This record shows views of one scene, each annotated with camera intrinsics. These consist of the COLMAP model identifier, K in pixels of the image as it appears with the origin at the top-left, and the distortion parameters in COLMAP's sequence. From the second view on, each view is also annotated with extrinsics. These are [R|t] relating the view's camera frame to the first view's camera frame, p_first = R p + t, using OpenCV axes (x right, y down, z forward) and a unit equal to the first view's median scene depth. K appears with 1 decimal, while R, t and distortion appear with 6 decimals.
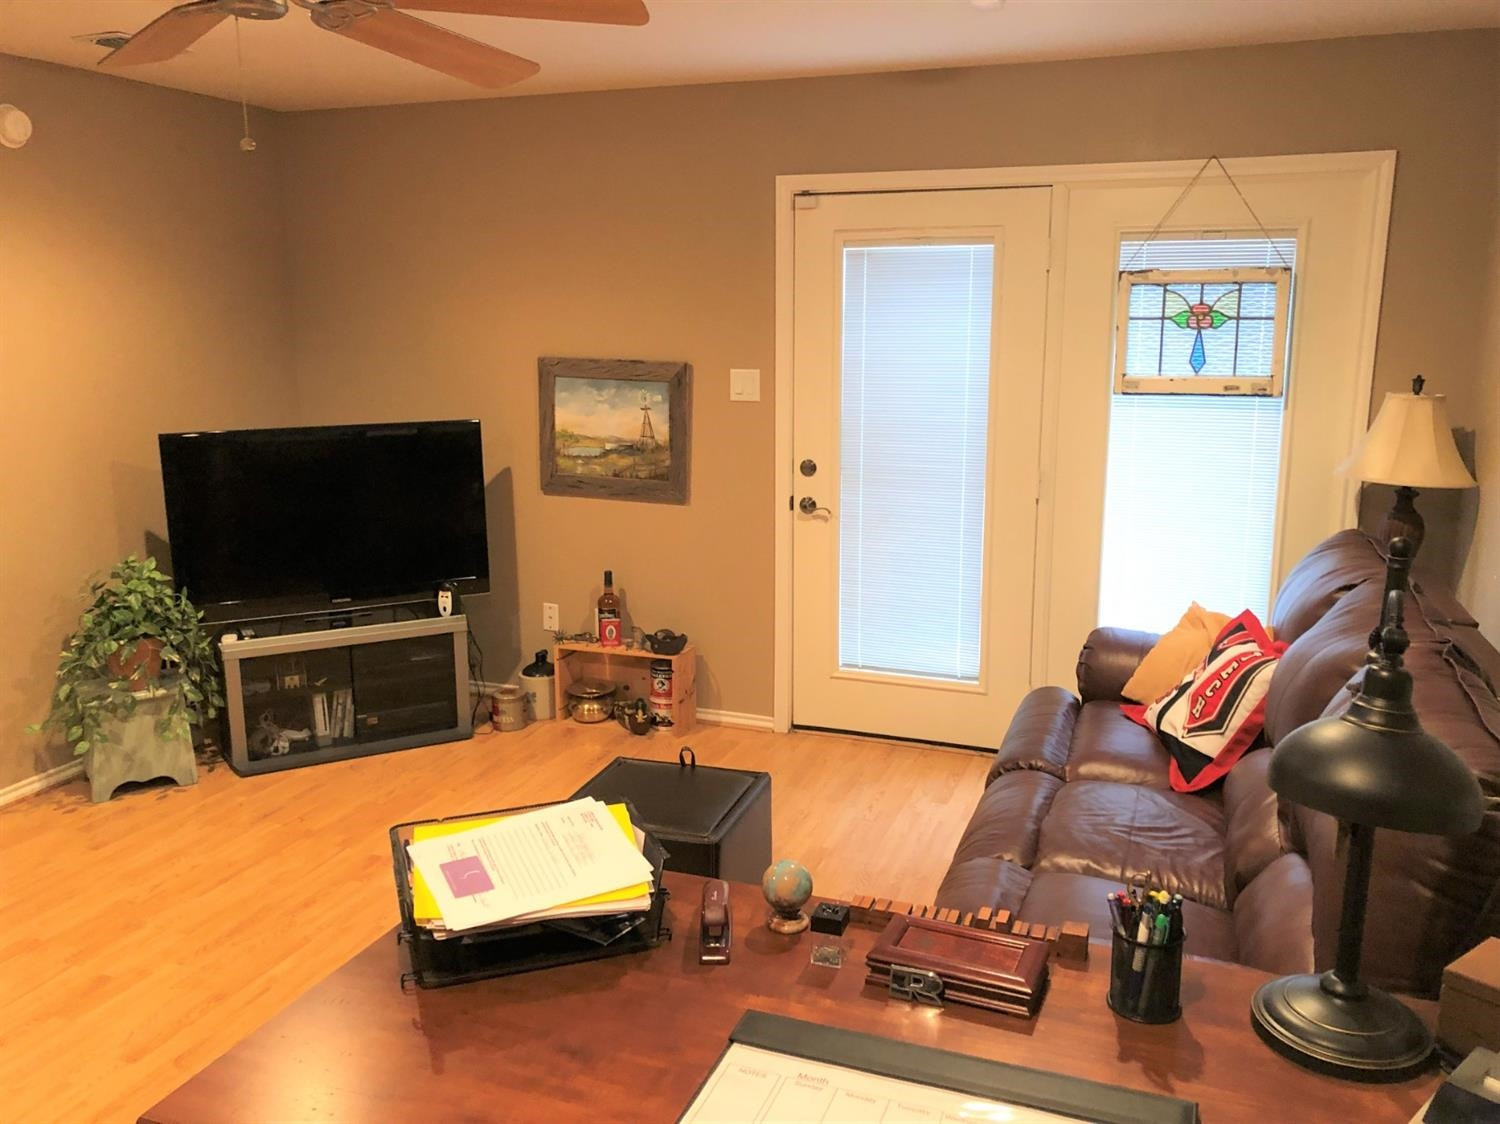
lens RADIAL K [[1236.6, 0, 751.0], [0, 1236.6, 552.4], [0, 0, 1]] dist [0.106185, -0.237906]
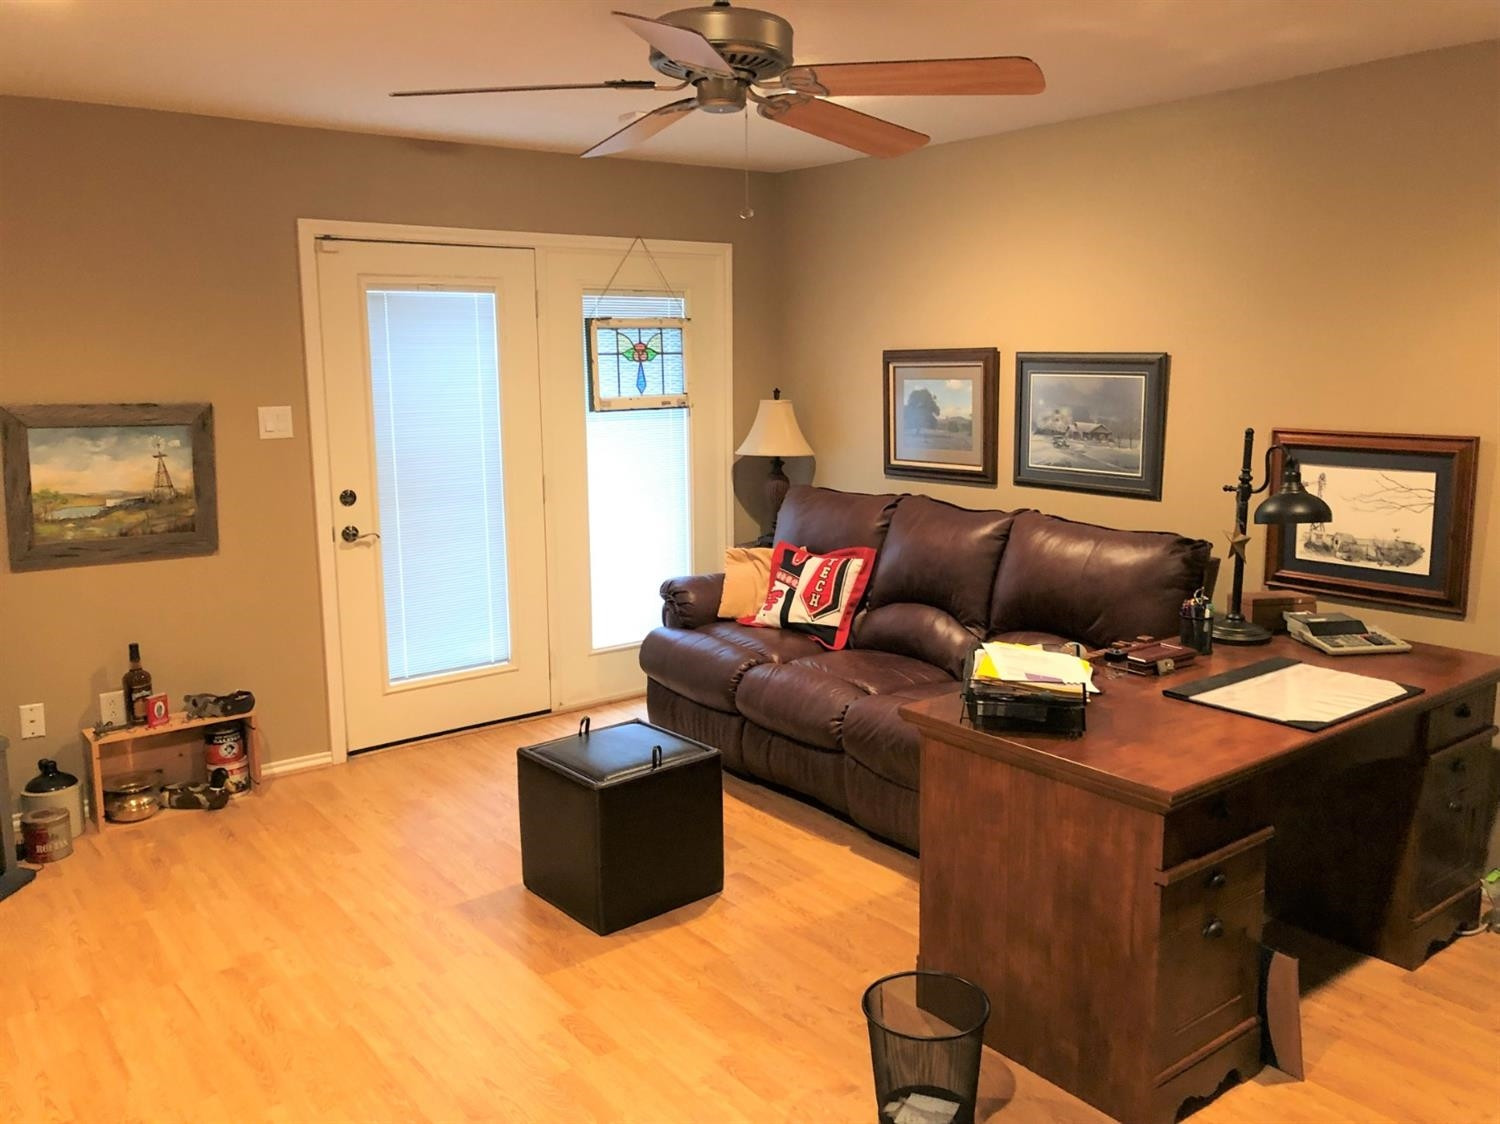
lens RADIAL K [[1230.6, 0, 757.0], [0, 1230.6, 549.4], [0, 0, 1]] dist [0.006632, -0.011687]
pose [[0.520409, -0.136820, 0.842885, -0.648752], [0.175549, 0.983138, 0.051200, -0.018730], [-0.835678, 0.121323, 0.535653, 0.165288]]
